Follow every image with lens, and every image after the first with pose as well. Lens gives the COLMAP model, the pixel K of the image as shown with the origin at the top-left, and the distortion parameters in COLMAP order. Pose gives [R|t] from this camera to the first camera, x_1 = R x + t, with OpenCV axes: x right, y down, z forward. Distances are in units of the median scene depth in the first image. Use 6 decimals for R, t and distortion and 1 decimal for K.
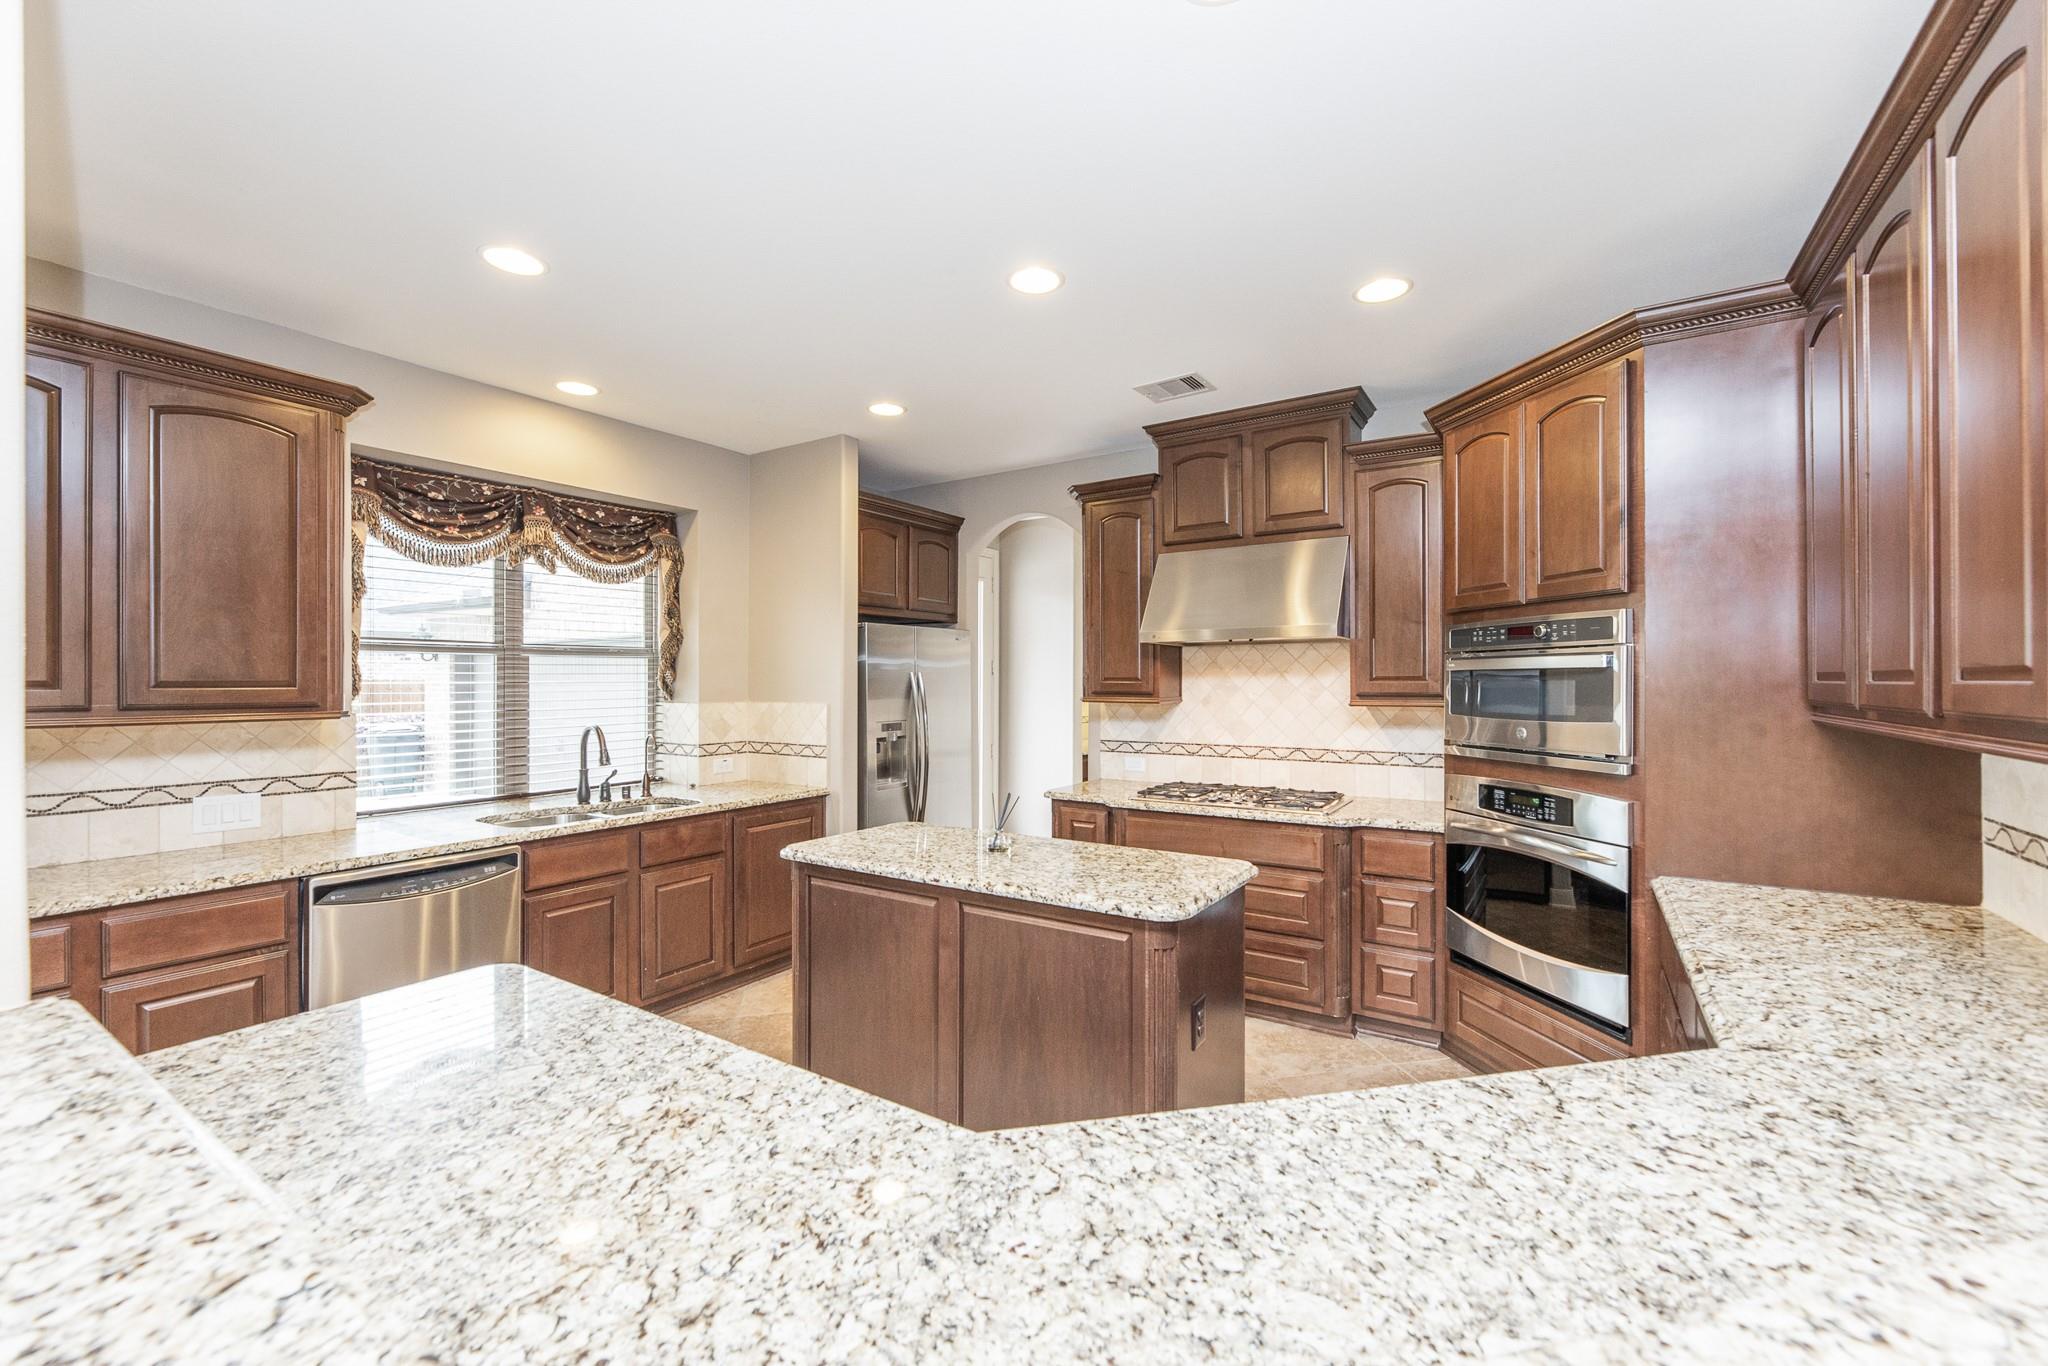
lens RADIAL K [[823.6, 0, 1036.8], [0, 823.6, 675.9], [0, 0, 1]] dist [-0.003588, 0.000373]
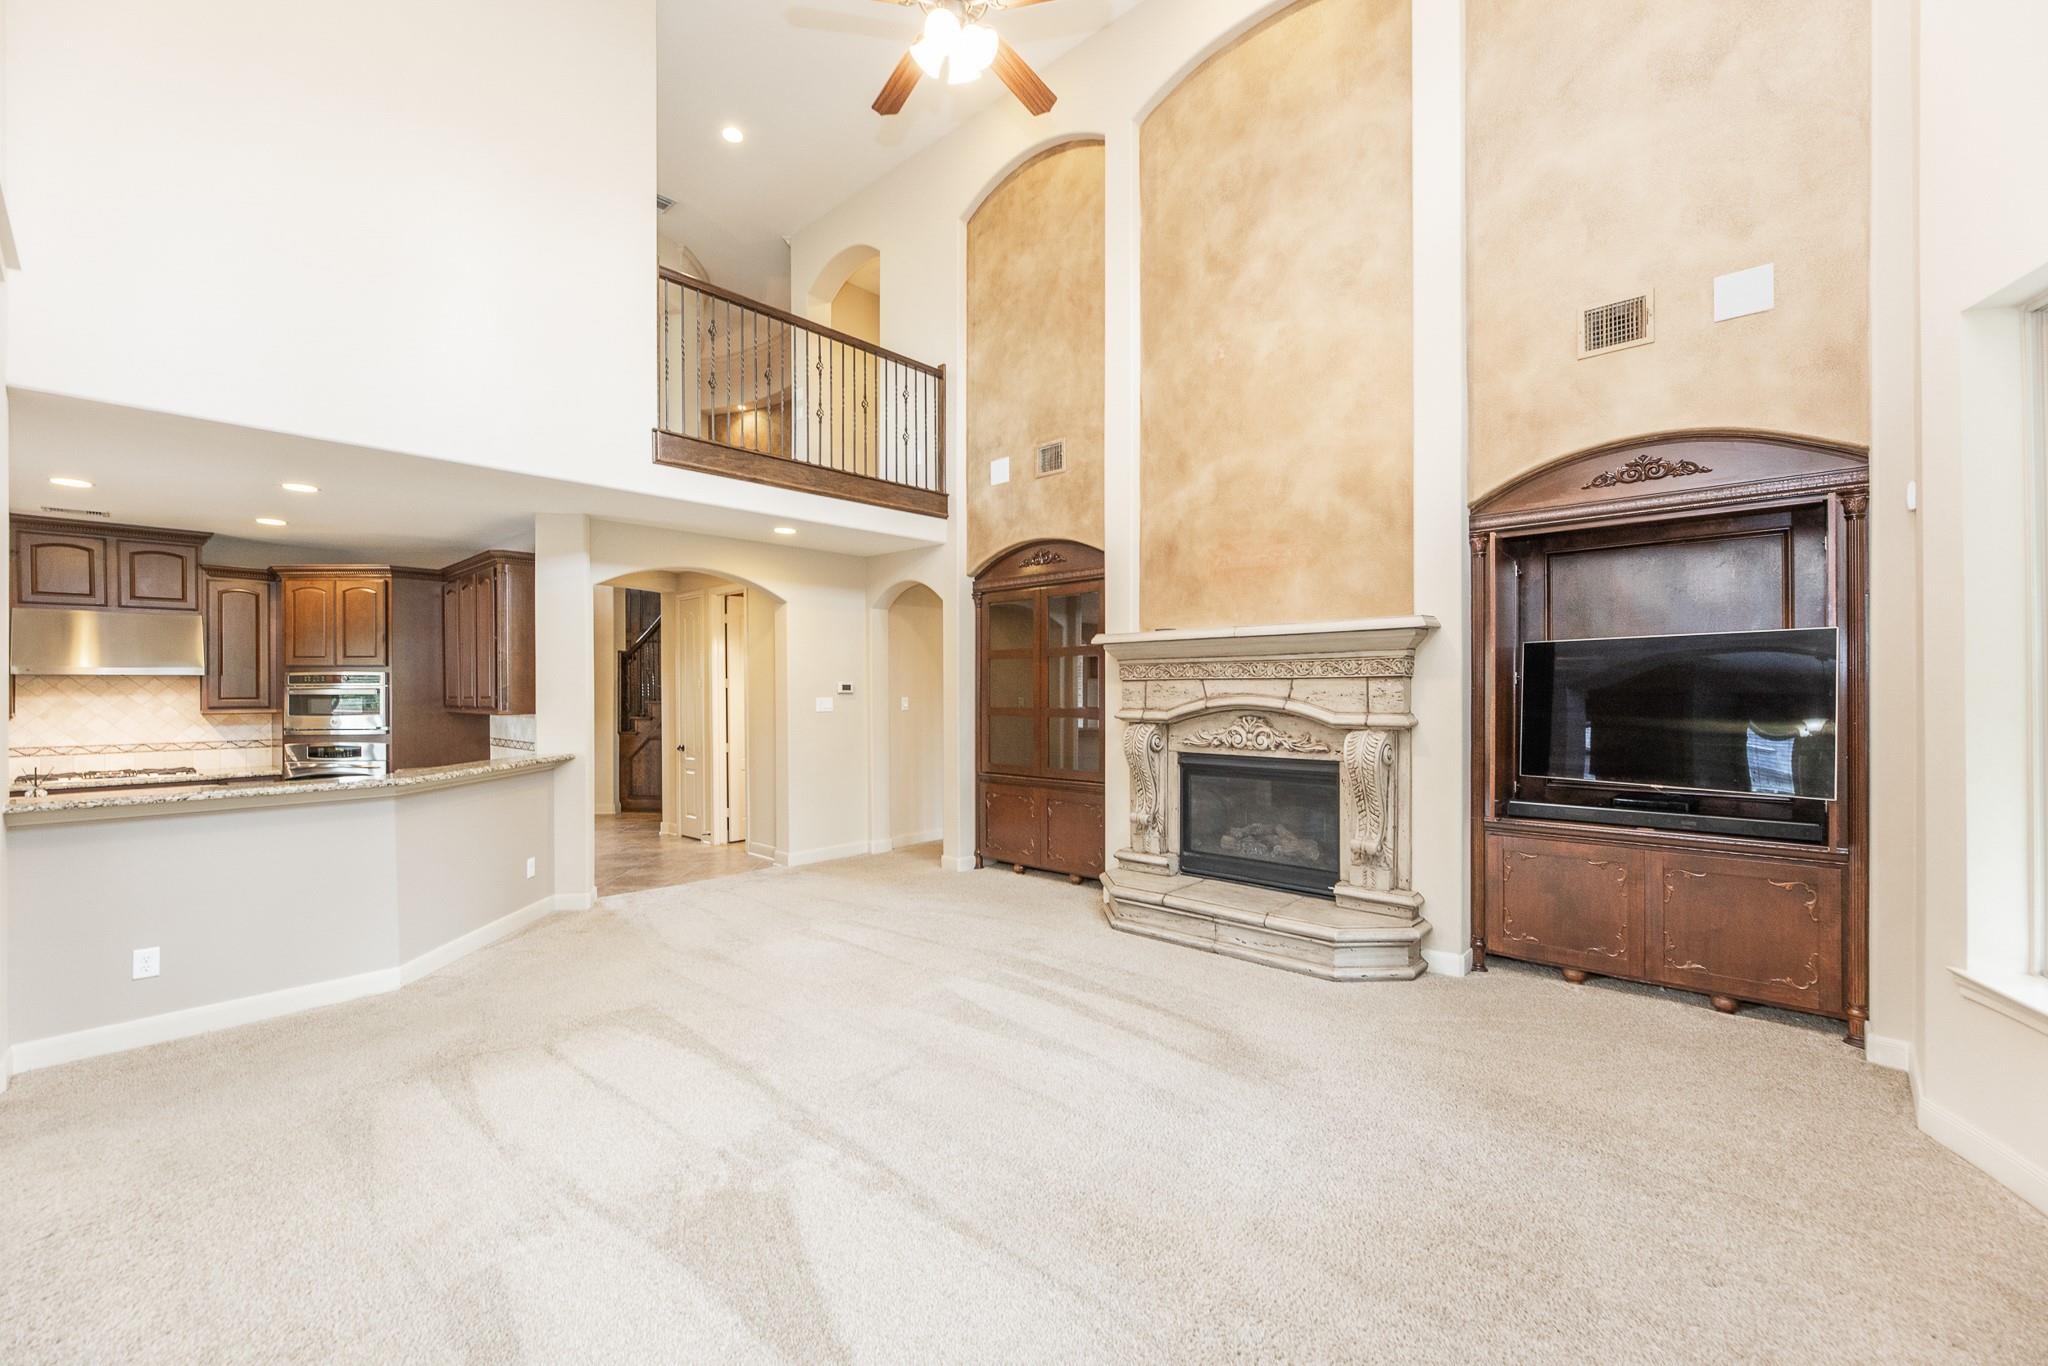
lens RADIAL K [[823.6, 0, 1036.6], [0, 823.6, 689.2], [0, 0, 1]] dist [-0.003588, 0.000373]
pose [[0.150457, 0.003162, 0.988611, -0.942947], [-0.003044, 0.999992, -0.002736, -0.014750], [-0.988612, -0.002598, 0.150466, -0.881474]]
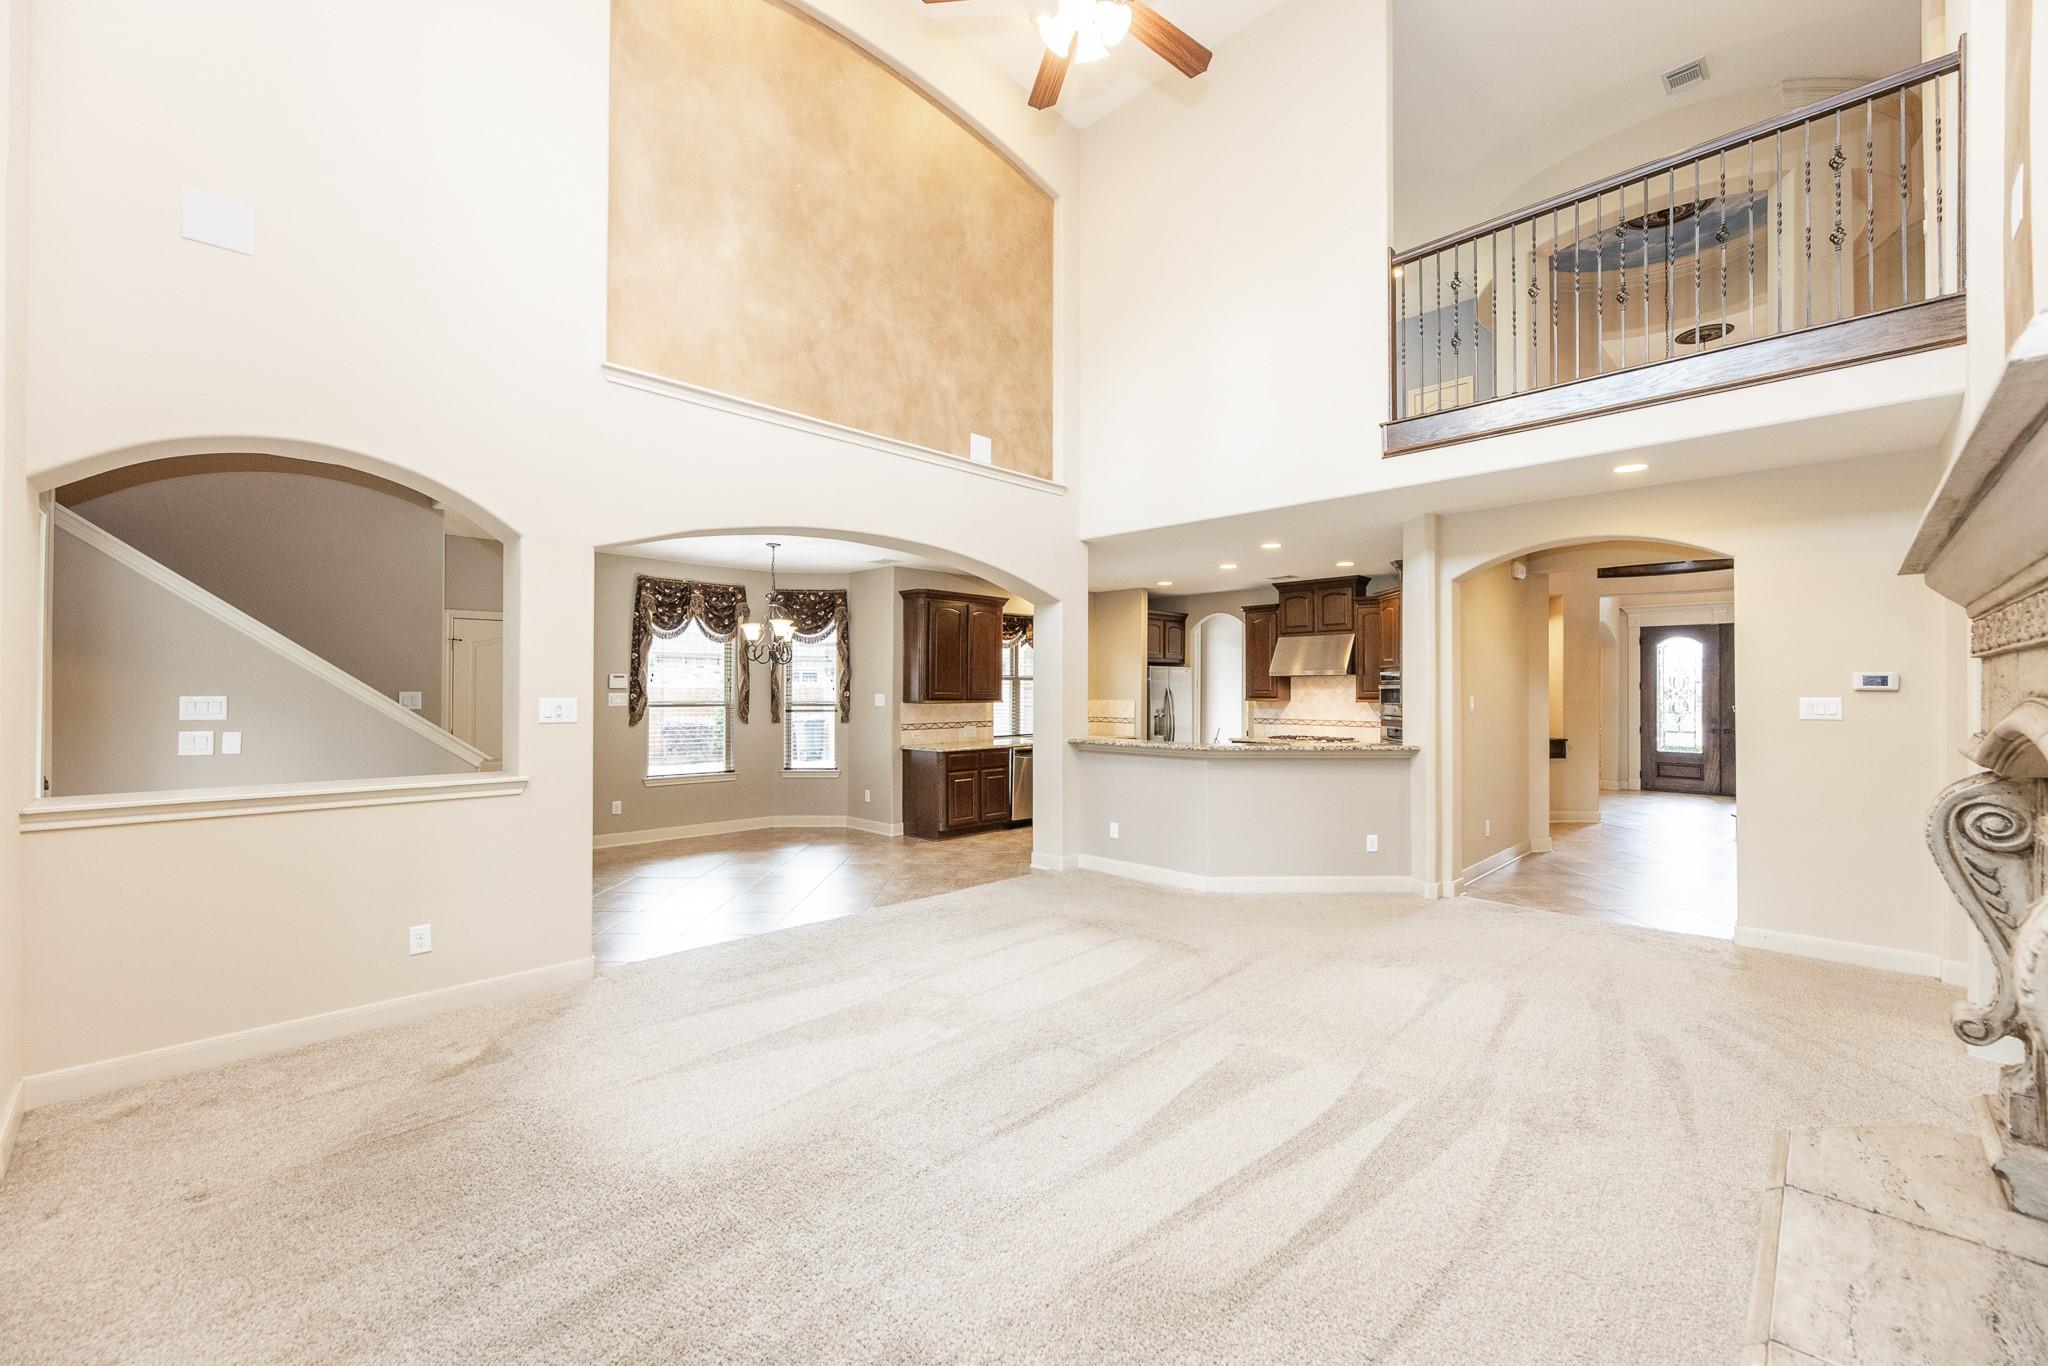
lens RADIAL K [[823.6, 0, 1048.6], [0, 823.6, 681.2], [0, 0, 1]] dist [-0.003588, 0.000373]
pose [[0.983869, 0.003641, -0.178853, -0.078893], [-0.004054, 0.999990, -0.001944, -0.016027], [0.178845, 0.002638, 0.983874, -1.439532]]
